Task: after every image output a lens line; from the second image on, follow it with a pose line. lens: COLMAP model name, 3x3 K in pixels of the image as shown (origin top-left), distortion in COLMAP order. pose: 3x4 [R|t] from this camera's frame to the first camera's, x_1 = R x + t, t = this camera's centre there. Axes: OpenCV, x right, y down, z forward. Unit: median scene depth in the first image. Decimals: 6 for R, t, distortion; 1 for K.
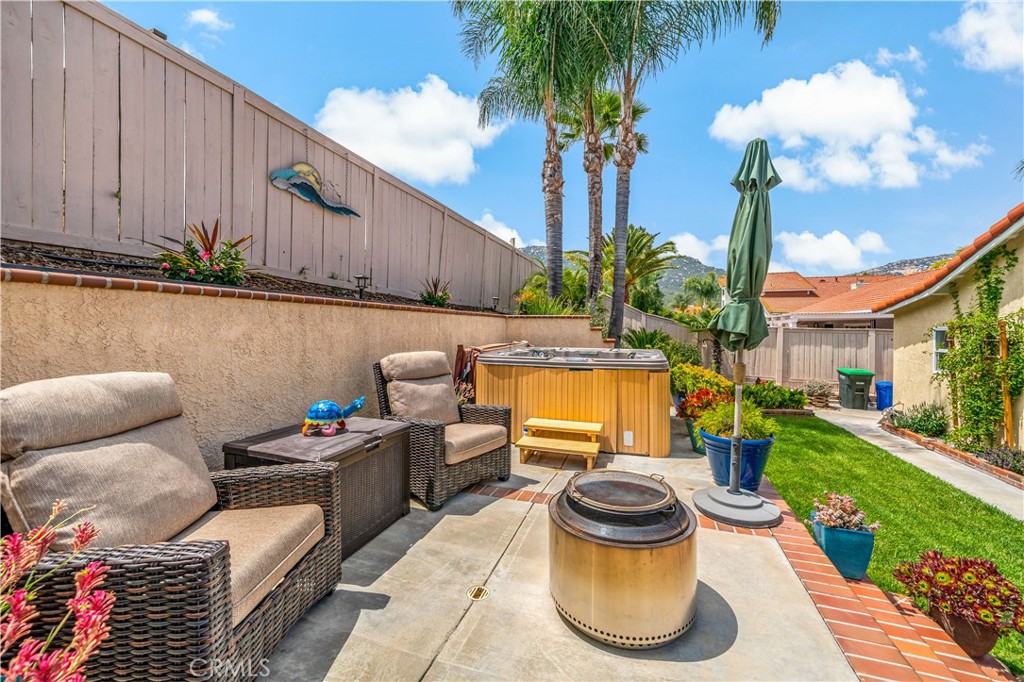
lens RADIAL K [[408.1, 0, 511.8], [0, 408.1, 333.2], [0, 0, 1]] dist [-0.000909, -0.000478]
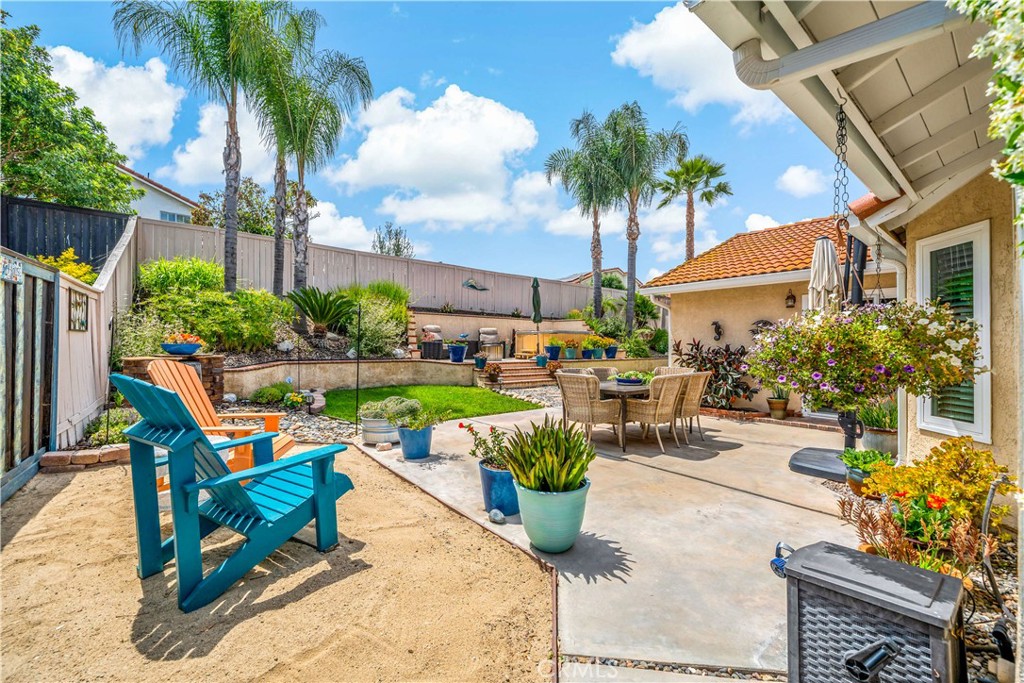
lens RADIAL K [[408.1, 0, 511.0], [0, 408.1, 341.2], [0, 0, 1]] dist [-0.000909, -0.000478]
pose [[0.842838, -0.008174, -0.538105, 1.757802], [-0.003210, 0.999790, -0.020216, 0.215440], [0.538158, 0.018767, 0.842635, -1.889184]]
